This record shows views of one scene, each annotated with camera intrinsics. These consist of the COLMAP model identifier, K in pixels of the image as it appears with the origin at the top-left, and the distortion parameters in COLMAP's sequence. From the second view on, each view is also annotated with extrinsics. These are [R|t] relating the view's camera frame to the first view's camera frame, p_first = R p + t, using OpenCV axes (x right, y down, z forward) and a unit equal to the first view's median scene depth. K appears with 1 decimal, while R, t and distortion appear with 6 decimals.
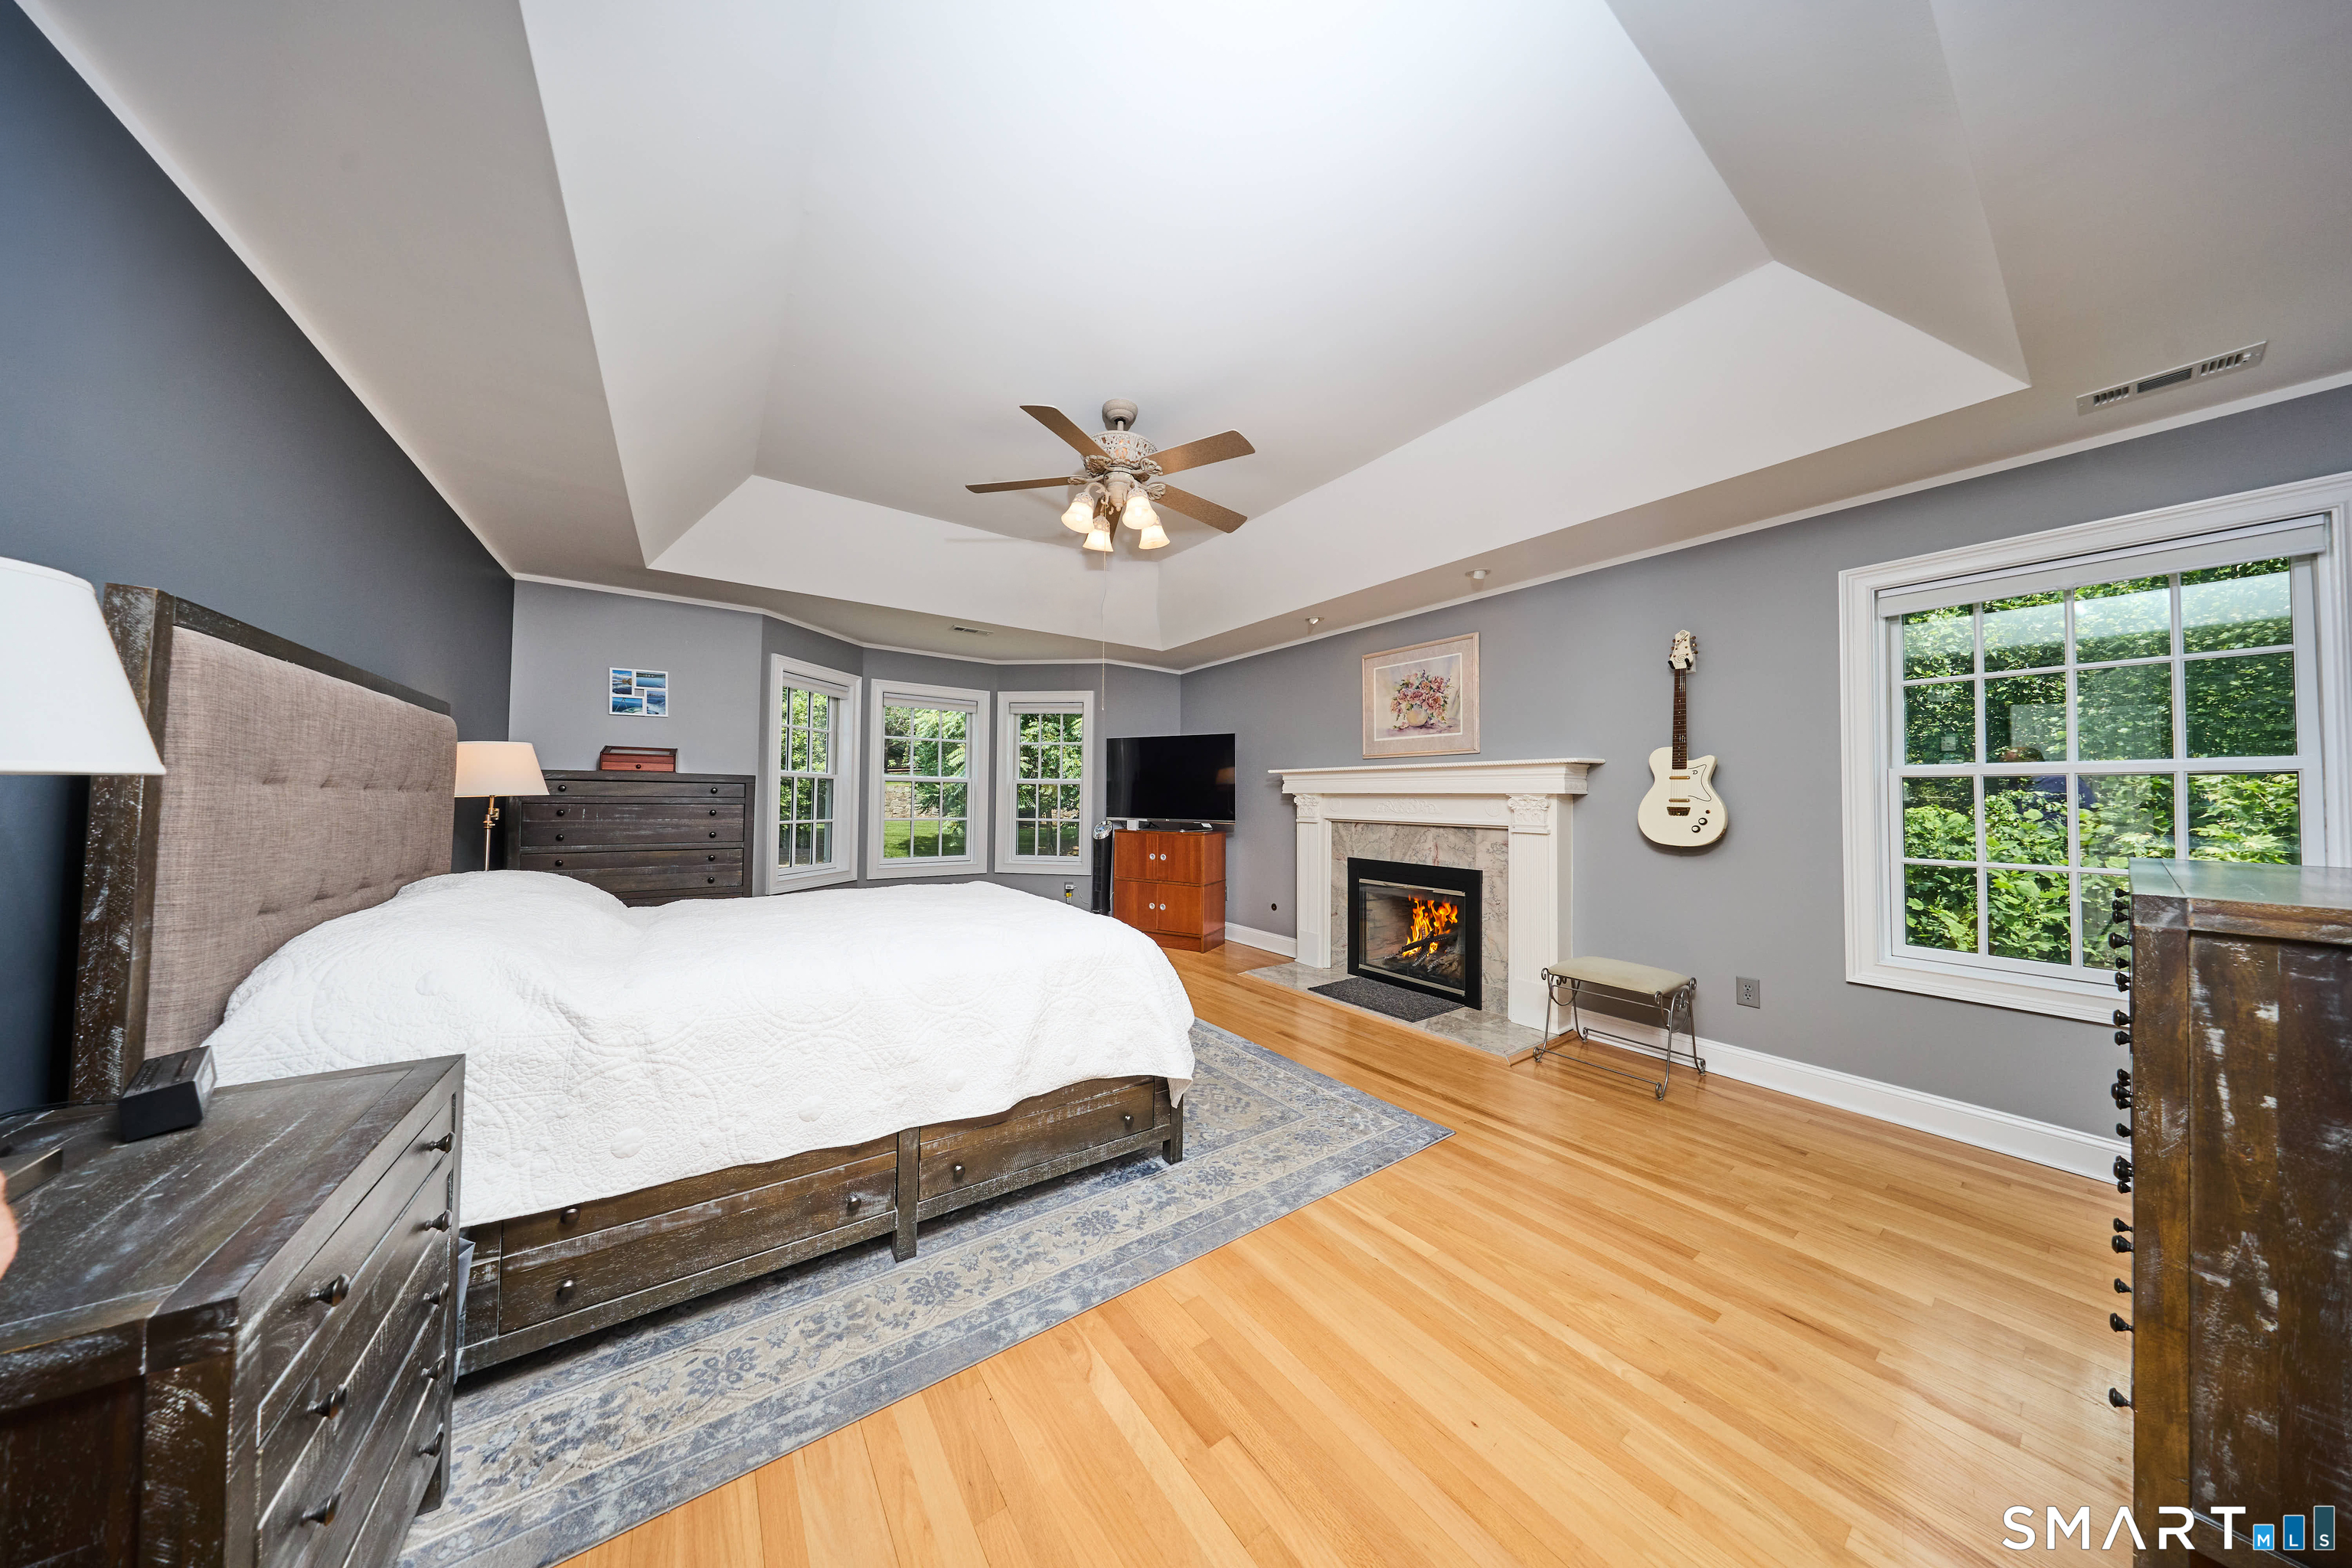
lens RADIAL K [[672.1, 0, 1169.2], [0, 672.1, 787.3], [0, 0, 1]] dist [-0.001604, -0.000008]
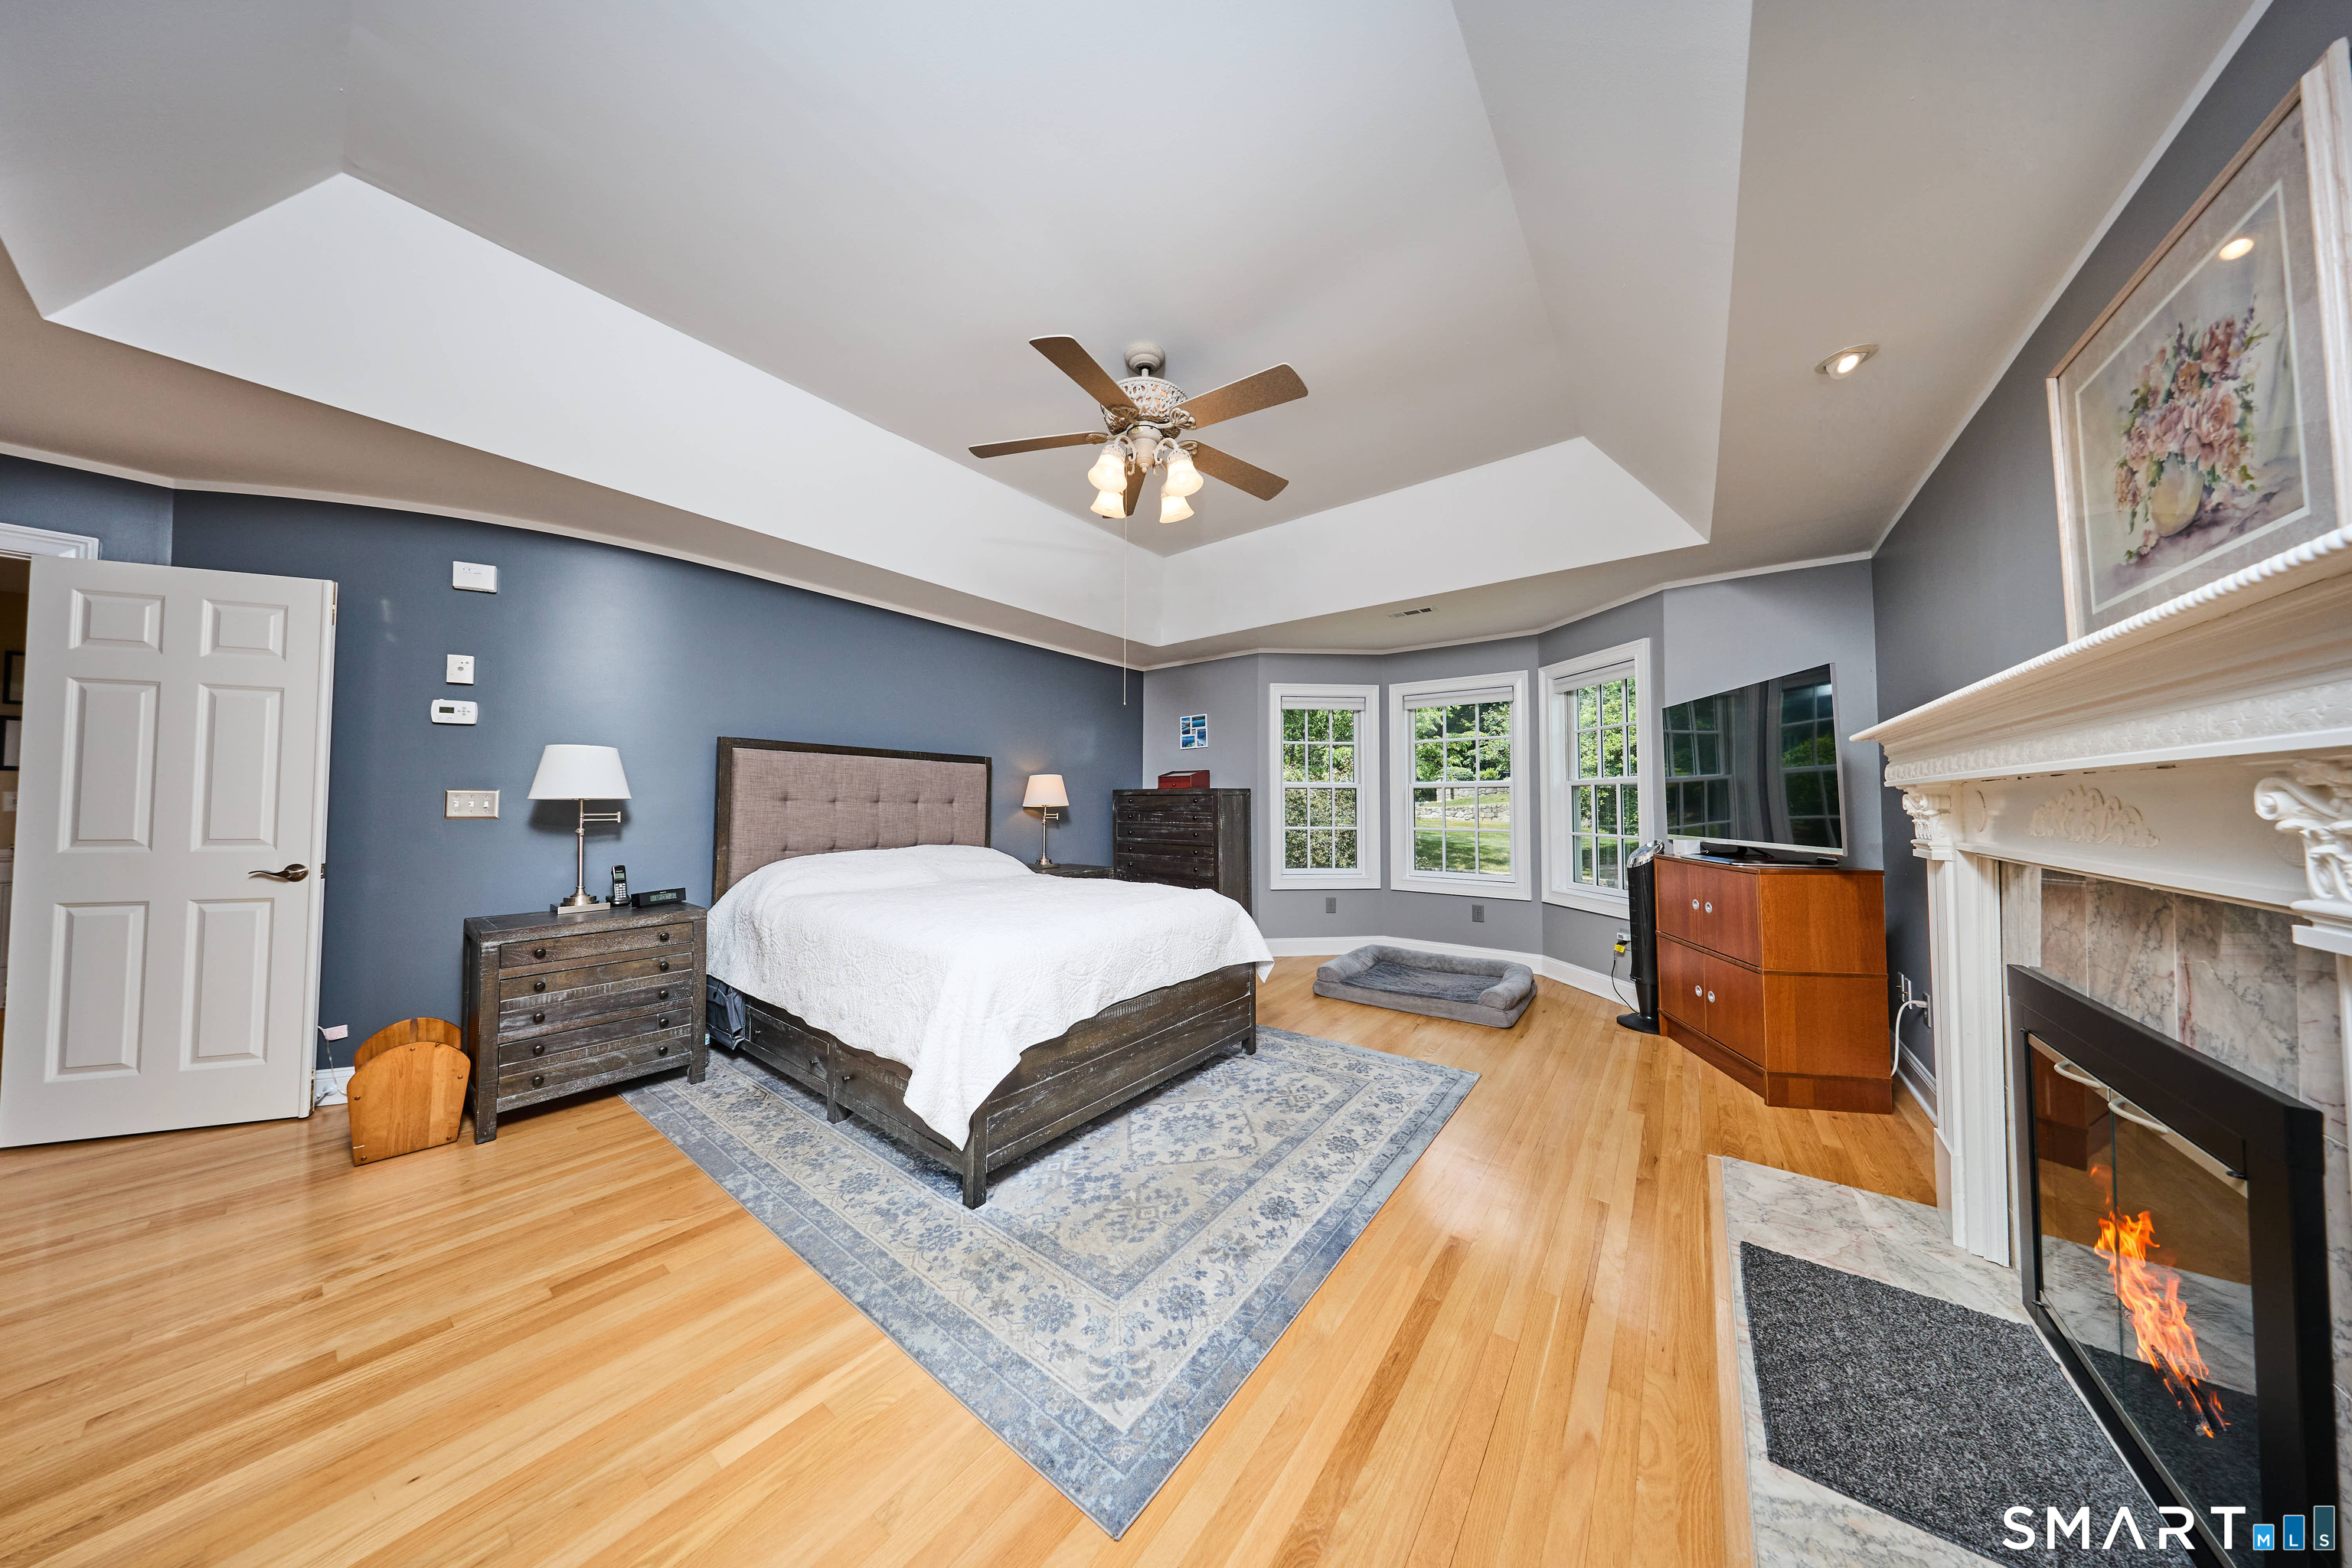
lens RADIAL K [[672.1, 0, 1172.2], [0, 672.1, 781.2], [0, 0, 1]] dist [-0.001604, -0.000008]
pose [[0.302136, -0.043855, -0.952255, 0.528837], [0.018838, 0.999021, -0.040032, 0.017720], [0.953079, -0.005843, 0.302667, 0.539903]]
